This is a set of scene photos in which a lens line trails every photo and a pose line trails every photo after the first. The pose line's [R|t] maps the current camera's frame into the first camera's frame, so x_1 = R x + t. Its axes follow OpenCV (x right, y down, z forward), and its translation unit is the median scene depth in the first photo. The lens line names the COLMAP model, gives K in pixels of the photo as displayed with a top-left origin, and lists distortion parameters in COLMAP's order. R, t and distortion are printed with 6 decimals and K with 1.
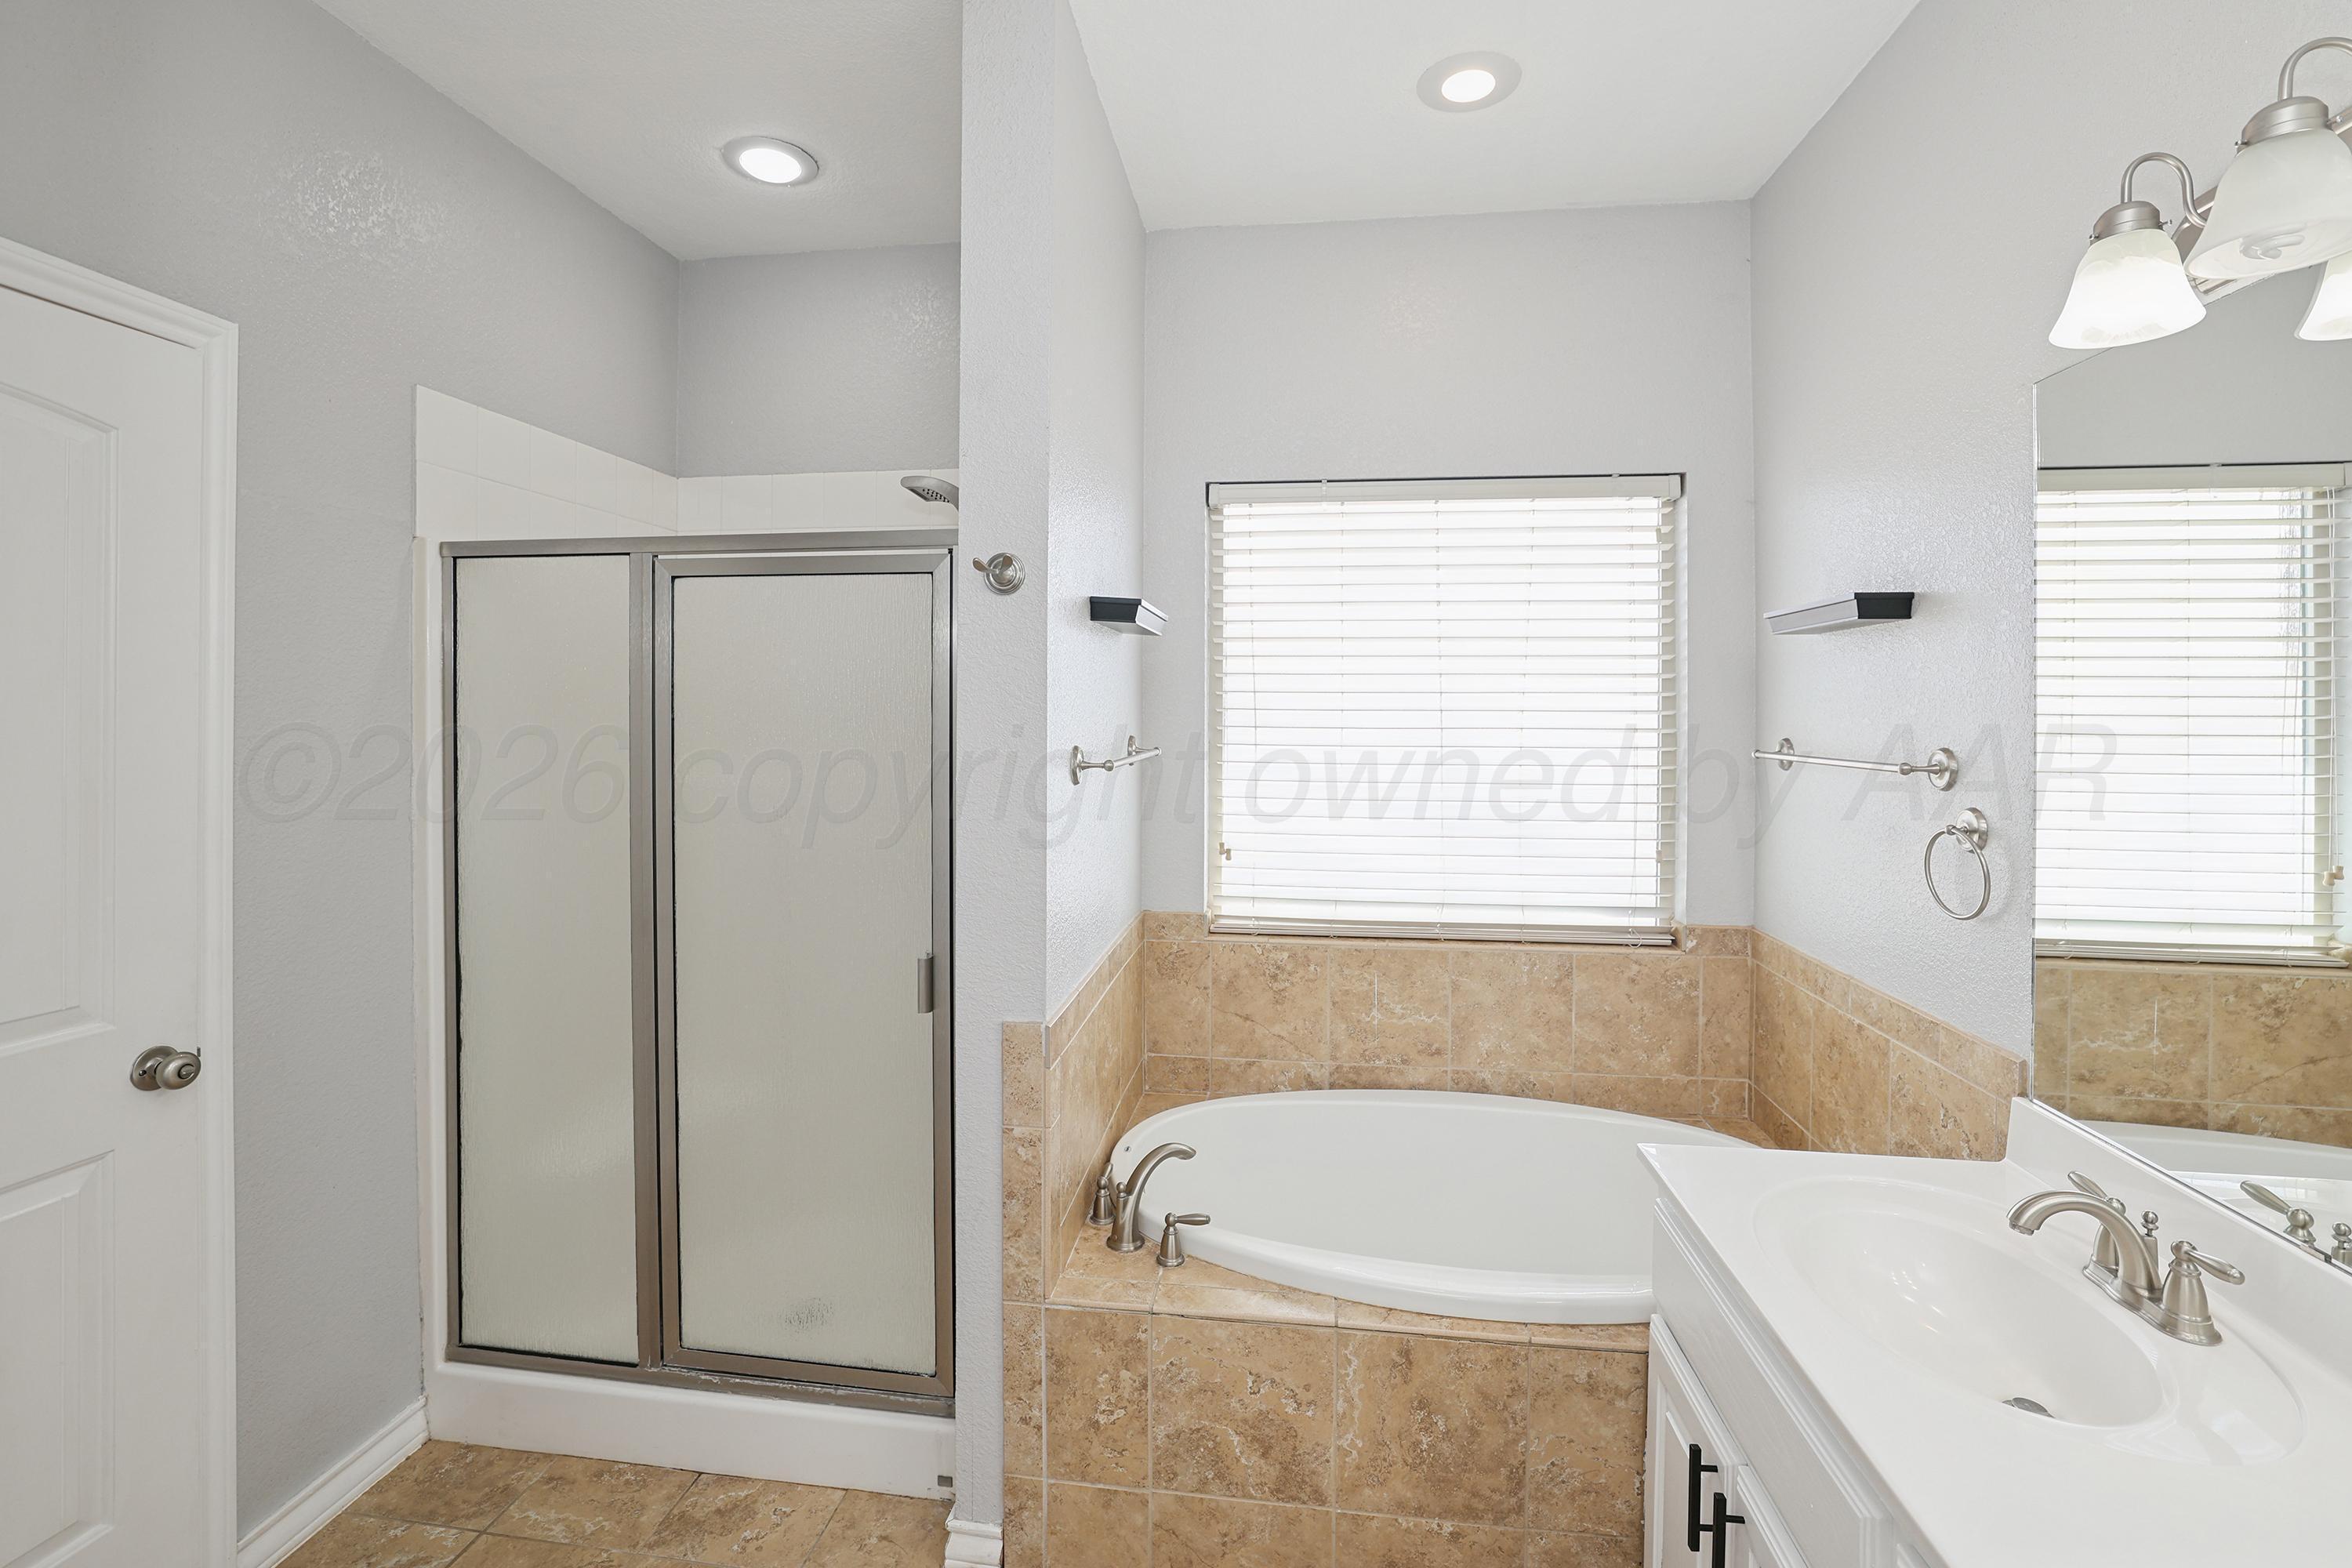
lens RADIAL K [[1043.9, 0, 1164.9], [0, 1043.9, 711.7], [0, 0, 1]] dist [-0.050496, 0.020519]
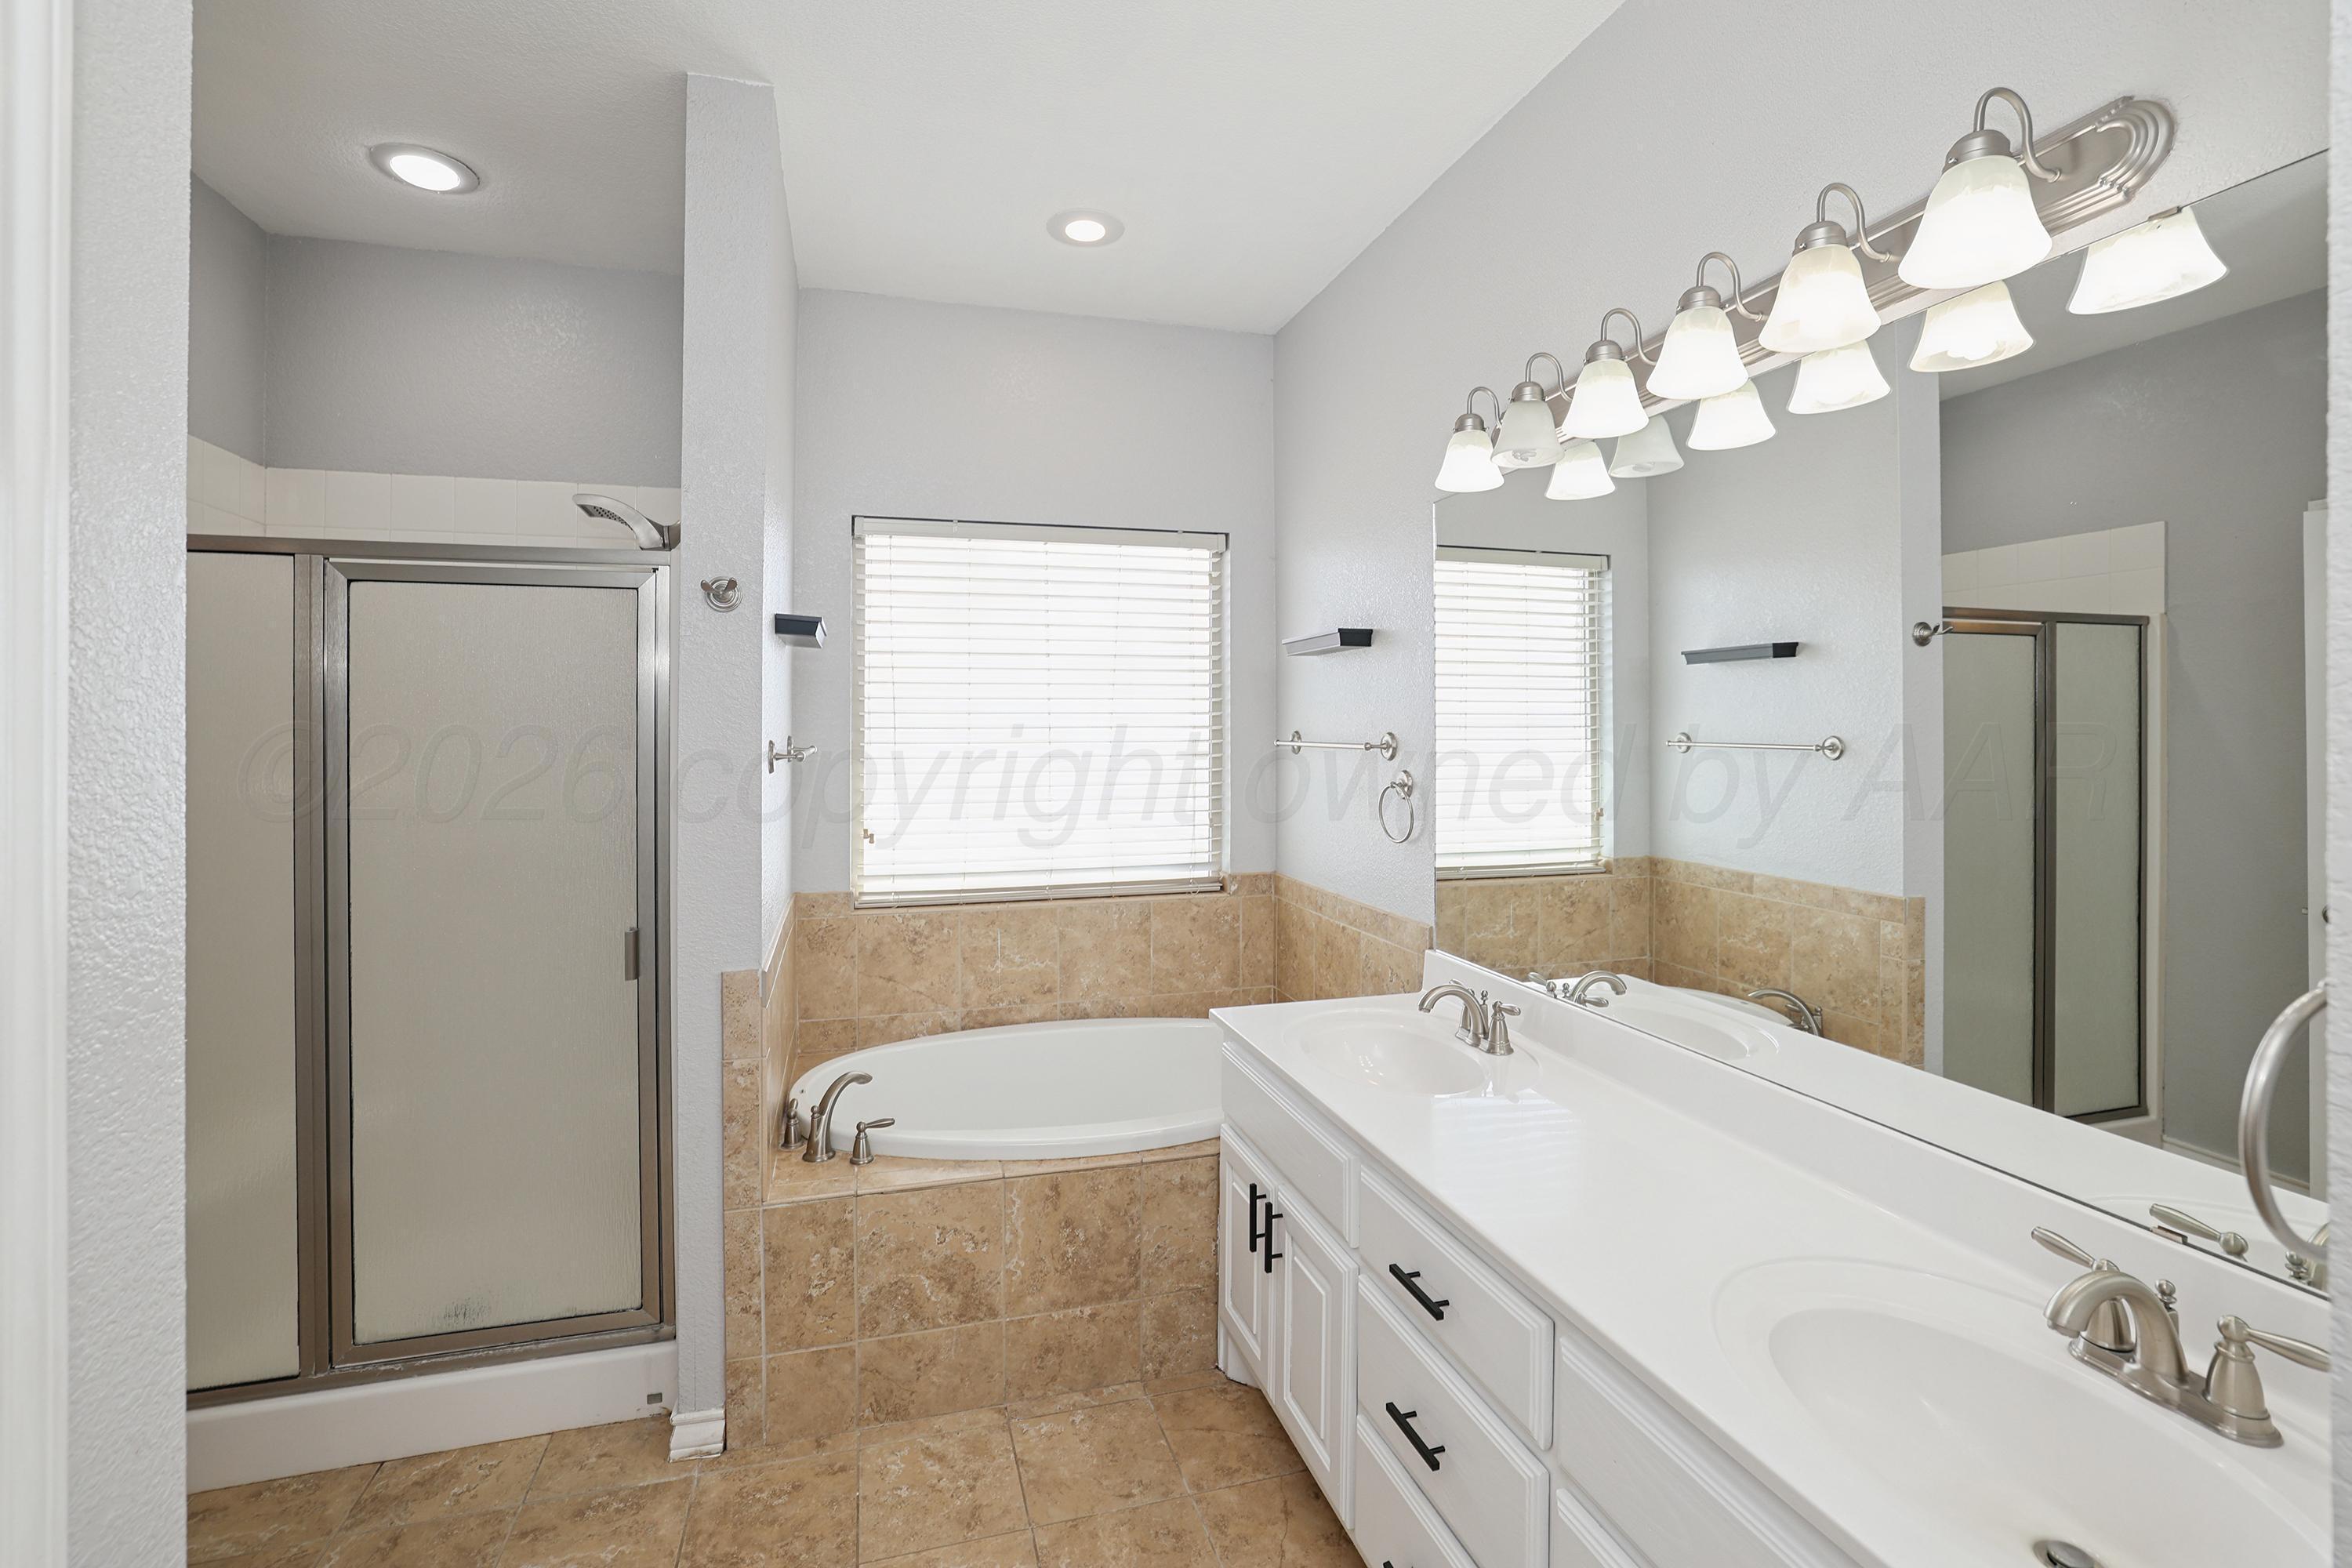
lens RADIAL K [[1034.4, 0, 1144.7], [0, 1034.4, 750.6], [0, 0, 1]] dist [-0.047240, 0.020758]
pose [[0.919530, -0.017040, 0.392651, -0.149951], [0.007897, 0.999659, 0.024889, 0.018580], [-0.392941, -0.019785, 0.919351, -0.230932]]
